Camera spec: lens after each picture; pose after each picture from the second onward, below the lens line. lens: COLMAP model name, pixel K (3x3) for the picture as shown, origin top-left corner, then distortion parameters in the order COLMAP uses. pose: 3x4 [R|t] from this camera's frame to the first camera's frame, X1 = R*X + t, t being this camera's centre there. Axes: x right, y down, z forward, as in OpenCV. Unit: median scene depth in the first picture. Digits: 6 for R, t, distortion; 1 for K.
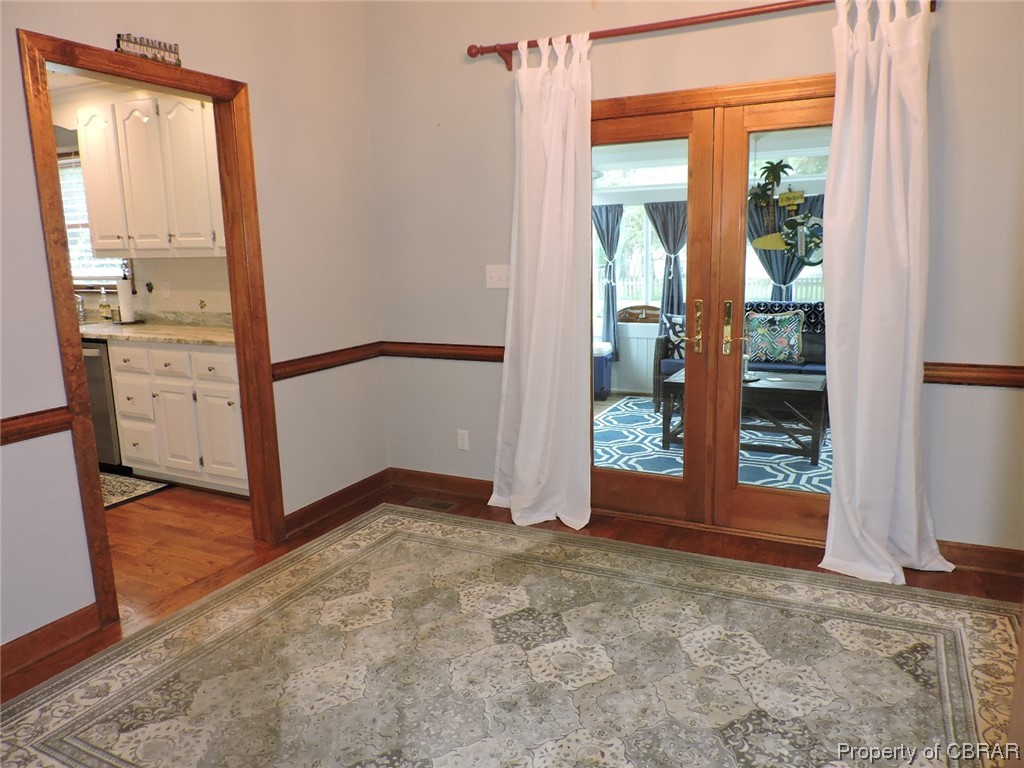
lens RADIAL K [[716.8, 0, 528.9], [0, 716.8, 381.2], [0, 0, 1]] dist [-0.028487, 0.001860]
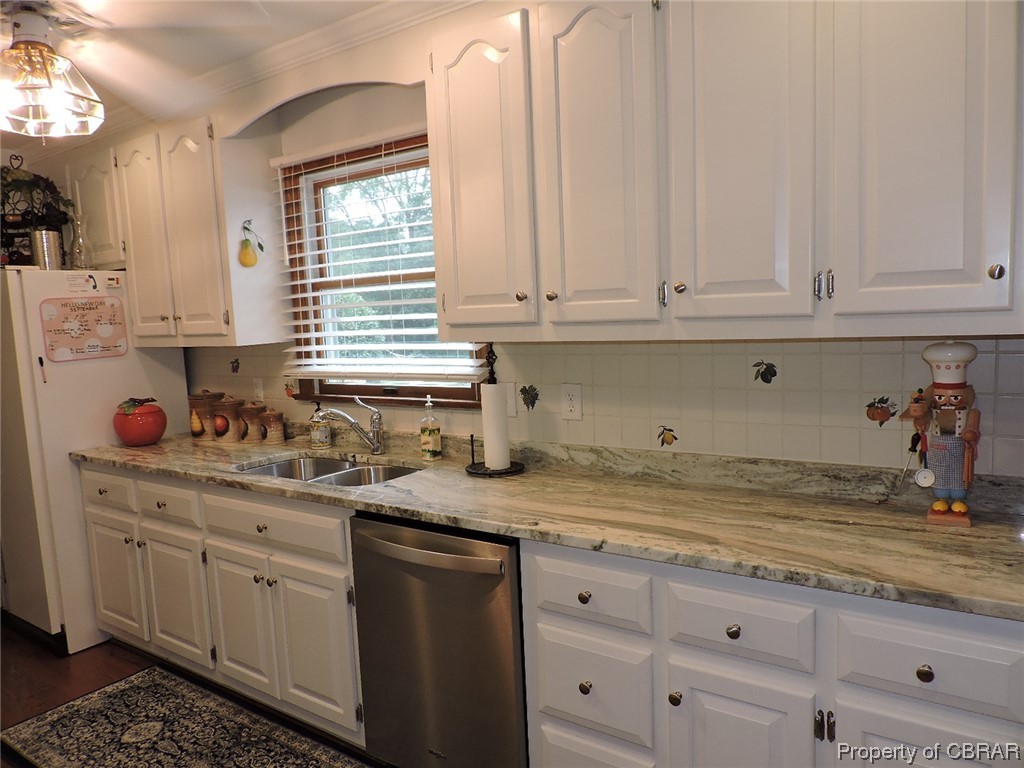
lens RADIAL K [[716.8, 0, 528.9], [0, 716.8, 381.2], [0, 0, 1]] dist [-0.028487, 0.001860]
pose [[0.988560, -0.012395, -0.150317, -0.473331], [-0.000839, 0.996150, -0.087657, -0.101630], [0.150825, 0.086780, 0.984744, 0.517913]]
